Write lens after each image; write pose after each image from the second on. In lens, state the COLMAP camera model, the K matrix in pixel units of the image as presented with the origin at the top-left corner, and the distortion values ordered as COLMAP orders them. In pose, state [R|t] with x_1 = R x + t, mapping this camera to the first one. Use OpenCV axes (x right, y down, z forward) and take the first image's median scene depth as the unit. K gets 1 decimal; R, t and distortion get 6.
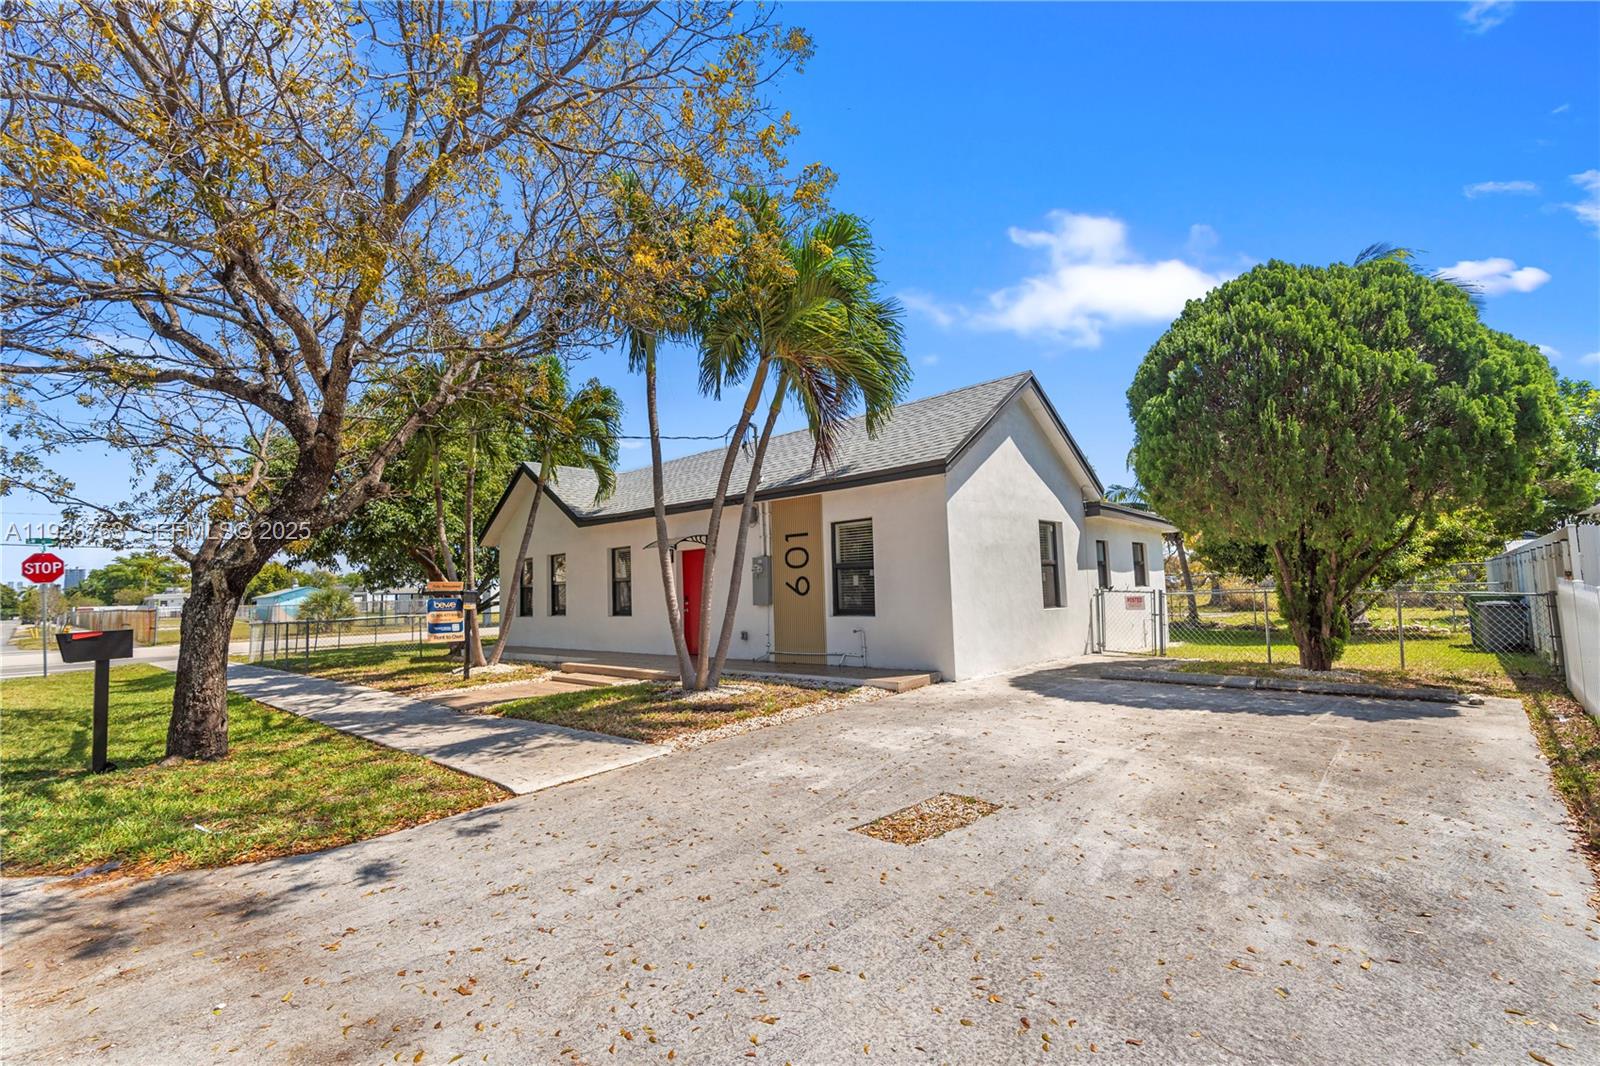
lens RADIAL K [[725.3, 0, 796.7], [0, 725.3, 523.5], [0, 0, 1]] dist [-0.004337, 0.002818]
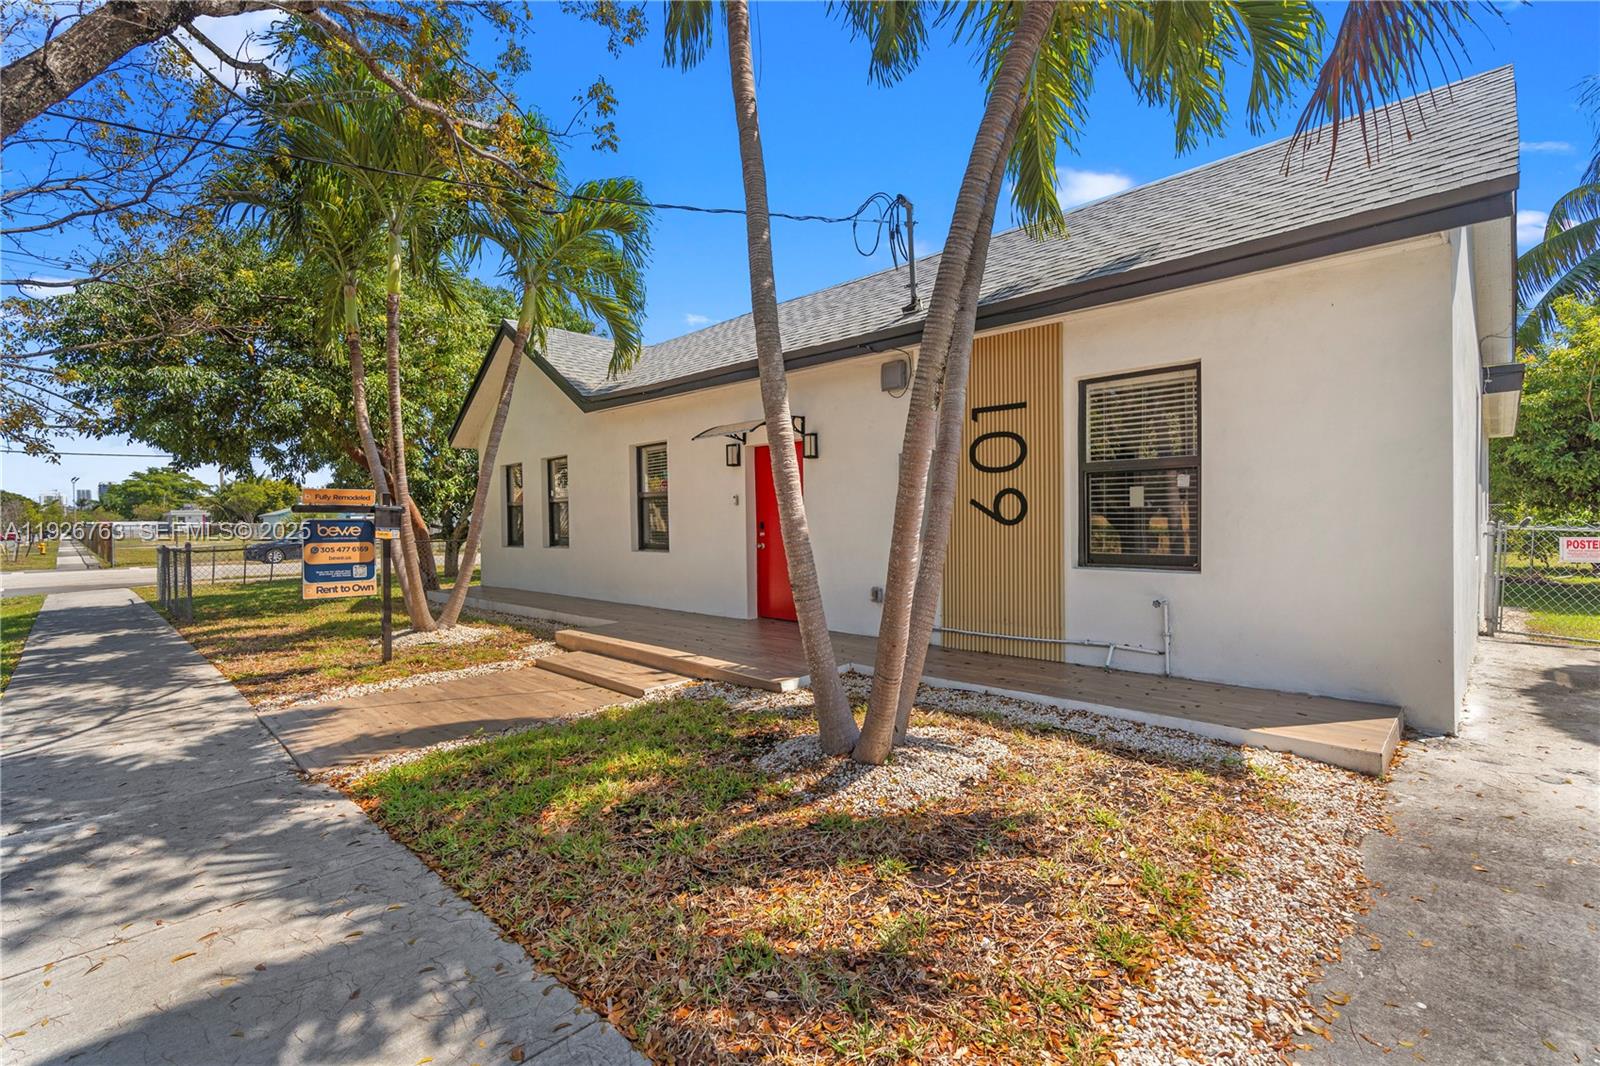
lens RADIAL K [[725.3, 0, 807.6], [0, 725.3, 536.7], [0, 0, 1]] dist [-0.004337, 0.002818]
pose [[0.999750, 0.018230, -0.012984, -0.093352], [-0.016574, 0.992886, 0.117911, 0.035519], [0.015041, -0.117666, 0.992939, 0.353268]]
